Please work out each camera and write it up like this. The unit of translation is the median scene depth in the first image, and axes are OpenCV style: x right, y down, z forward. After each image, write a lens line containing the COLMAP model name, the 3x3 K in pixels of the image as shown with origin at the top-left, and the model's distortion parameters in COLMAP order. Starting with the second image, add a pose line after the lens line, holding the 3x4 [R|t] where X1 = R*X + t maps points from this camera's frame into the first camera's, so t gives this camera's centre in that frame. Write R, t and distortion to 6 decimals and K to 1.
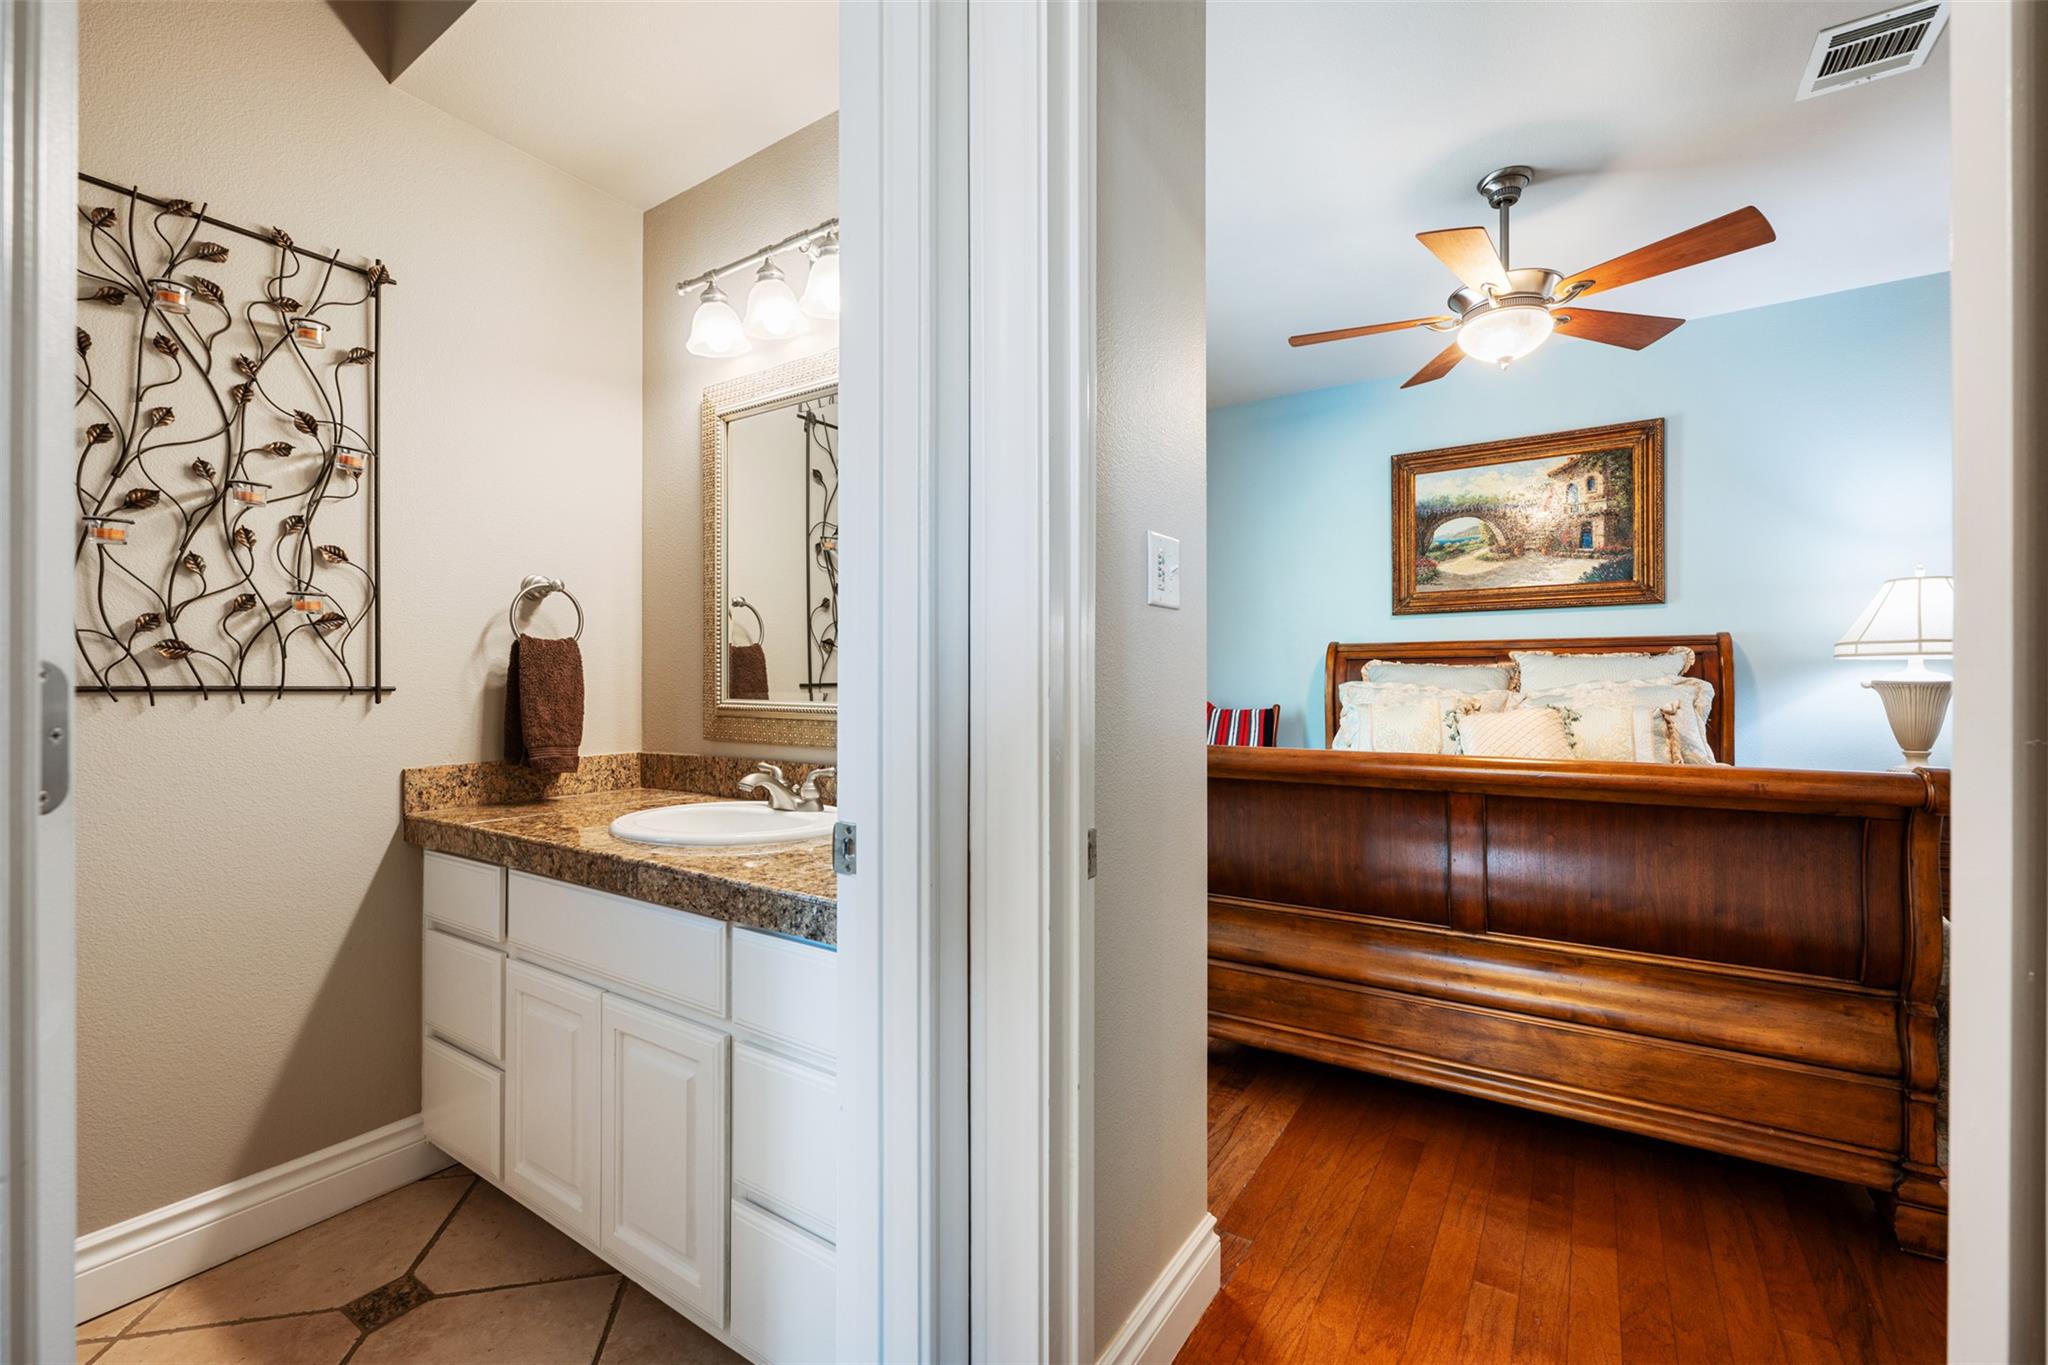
lens RADIAL K [[854.9, 0, 1016.4], [0, 854.9, 682.0], [0, 0, 1]] dist [-0.002480, 0.000142]
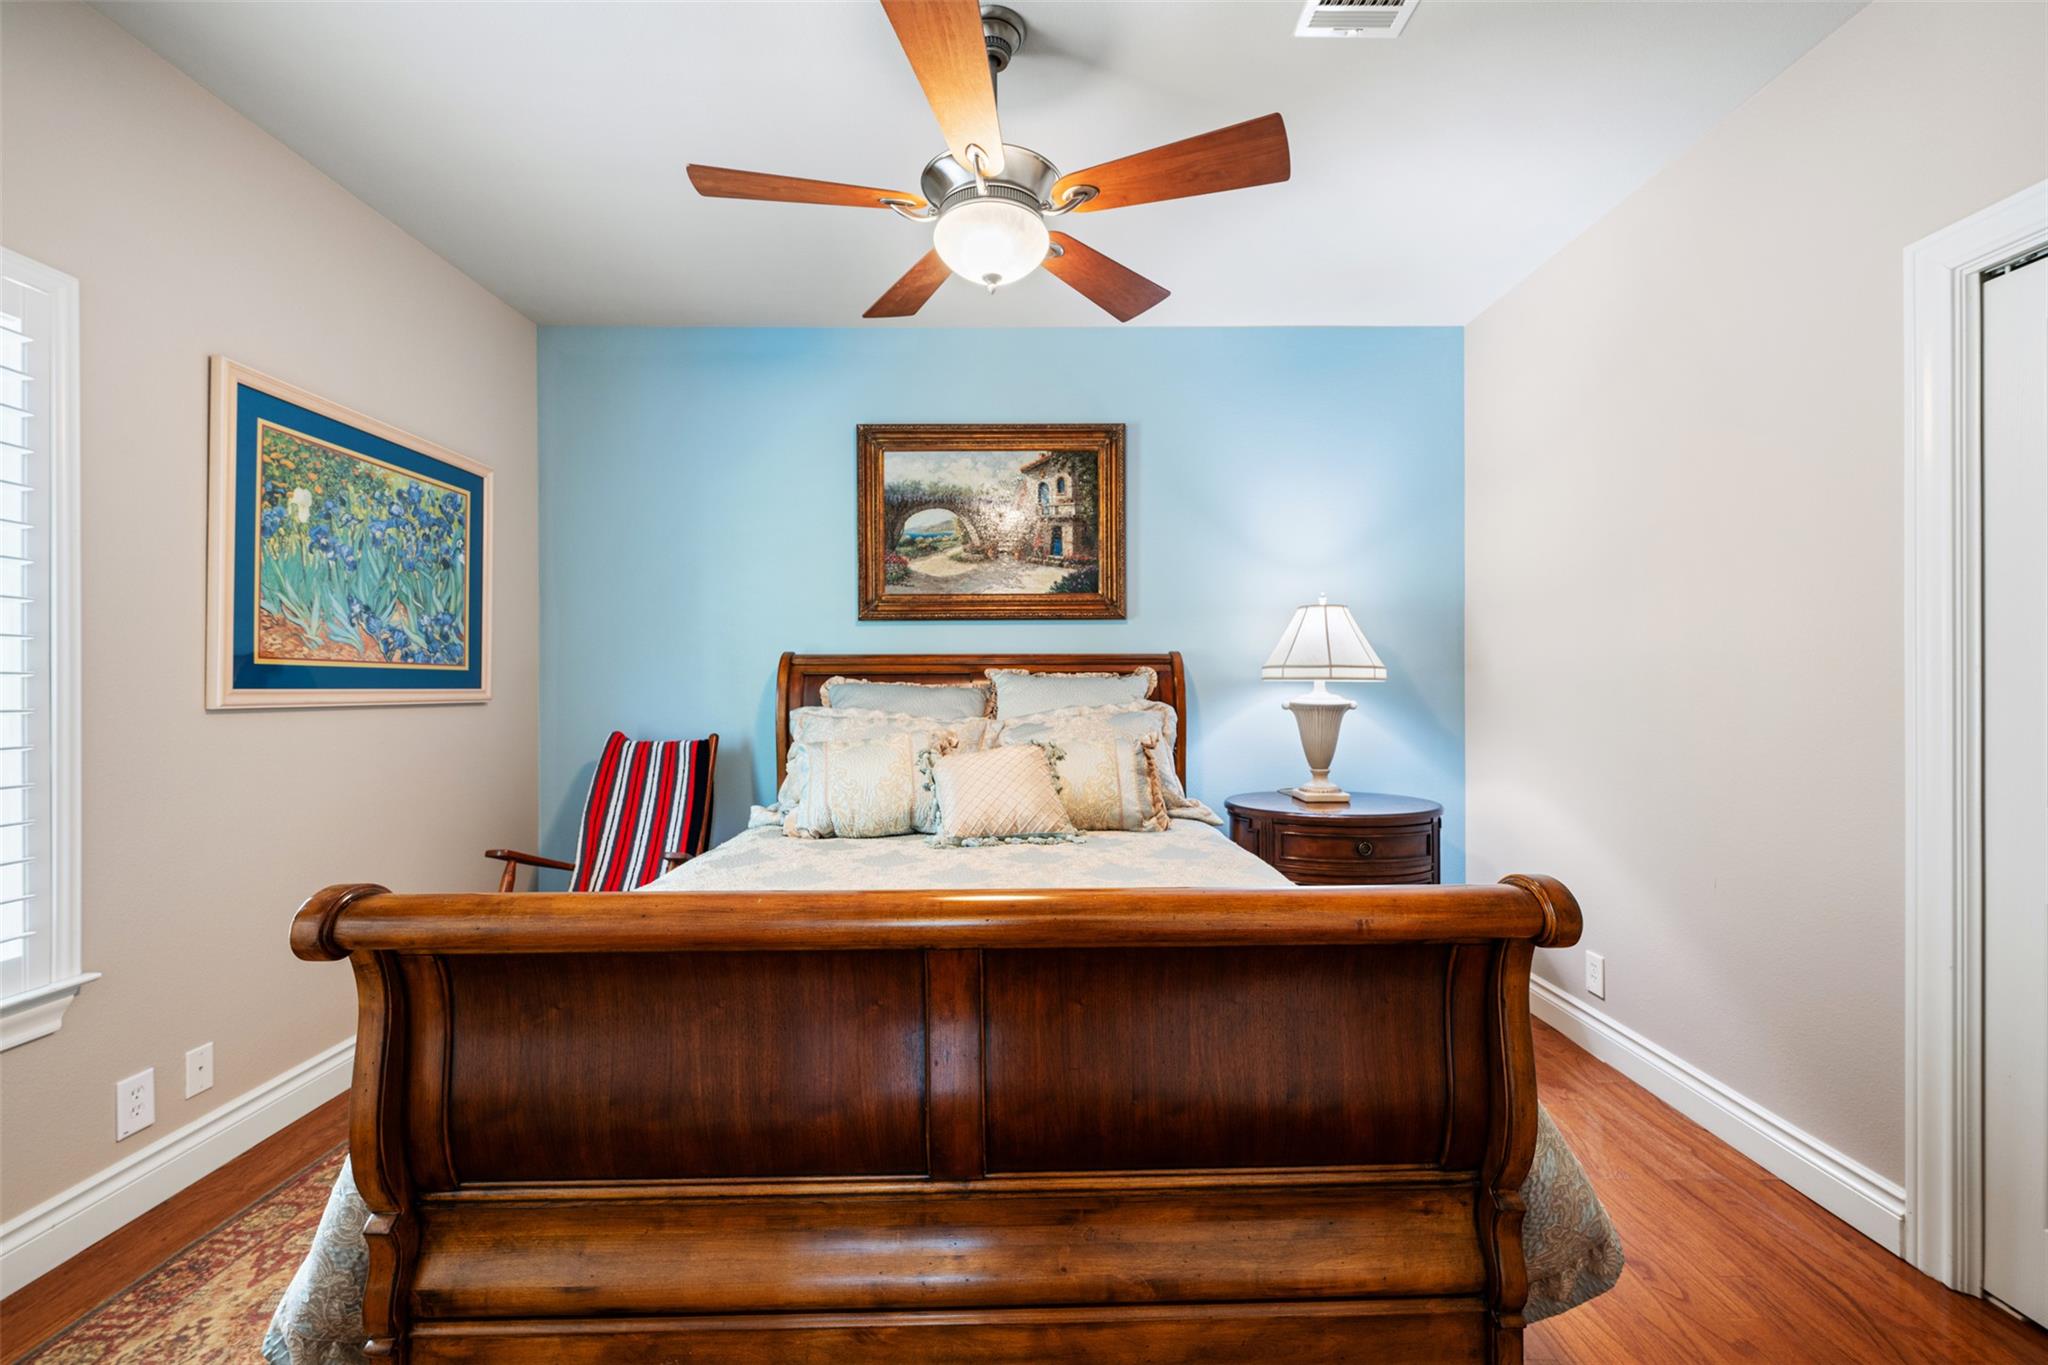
lens RADIAL K [[853.1, 0, 1033.1], [0, 853.1, 677.7], [0, 0, 1]] dist [0.000081, 0.000070]
pose [[0.824090, -0.002297, 0.566454, 0.152982], [0.001478, 0.999997, 0.001905, -0.032770], [-0.566456, -0.000733, 0.824091, 0.309465]]
